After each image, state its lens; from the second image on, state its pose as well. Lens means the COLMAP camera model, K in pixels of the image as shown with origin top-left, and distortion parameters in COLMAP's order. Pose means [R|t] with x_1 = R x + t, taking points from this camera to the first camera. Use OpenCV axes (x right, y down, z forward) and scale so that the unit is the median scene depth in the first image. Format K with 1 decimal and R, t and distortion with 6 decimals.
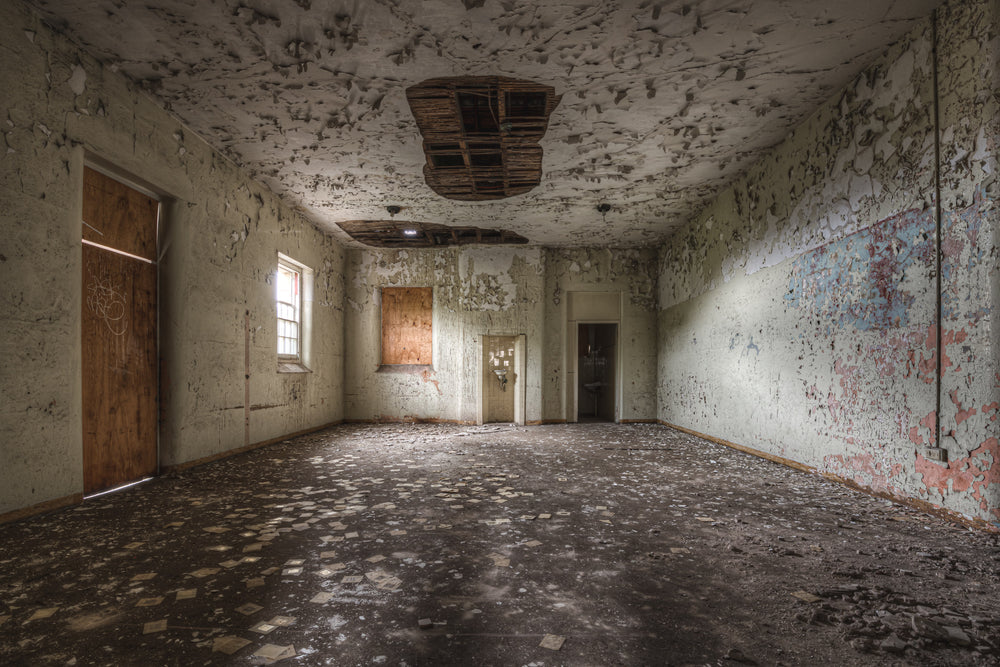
lens RADIAL K [[479.9, 0, 498.5], [0, 479.9, 375.4], [0, 0, 1]] dist [-0.026423, -0.000657]
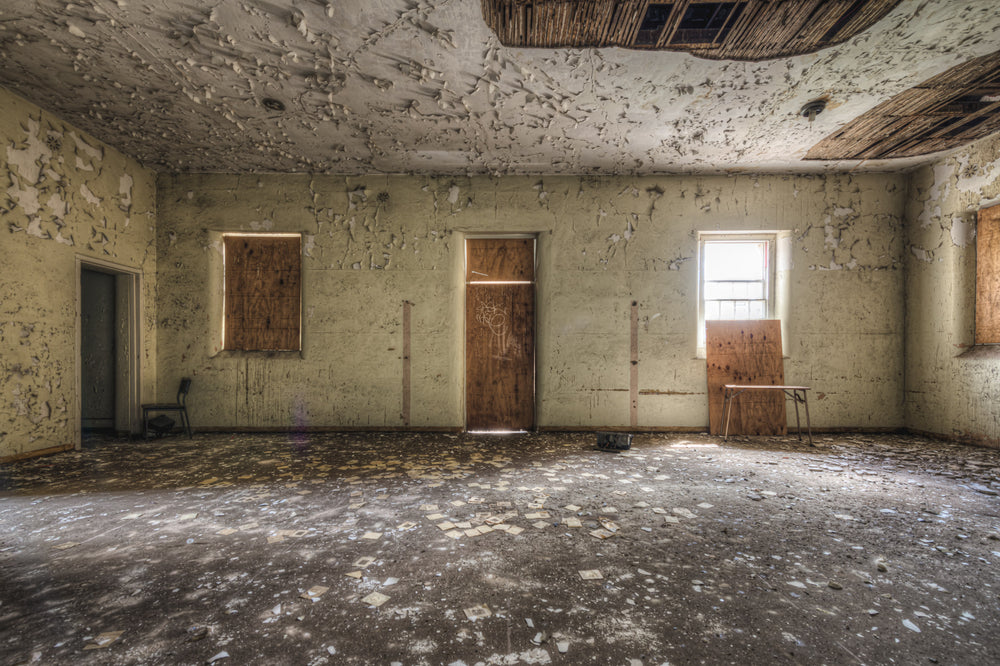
lens RADIAL K [[422.7, 0, 502.9], [0, 422.7, 361.9], [0, 0, 1]] dist [0.010313, -0.000093]
pose [[0.025507, 0.004686, -0.999664, 0.742425], [-0.004186, 0.999981, 0.004580, -0.003685], [0.999666, 0.004068, 0.025526, 1.175422]]
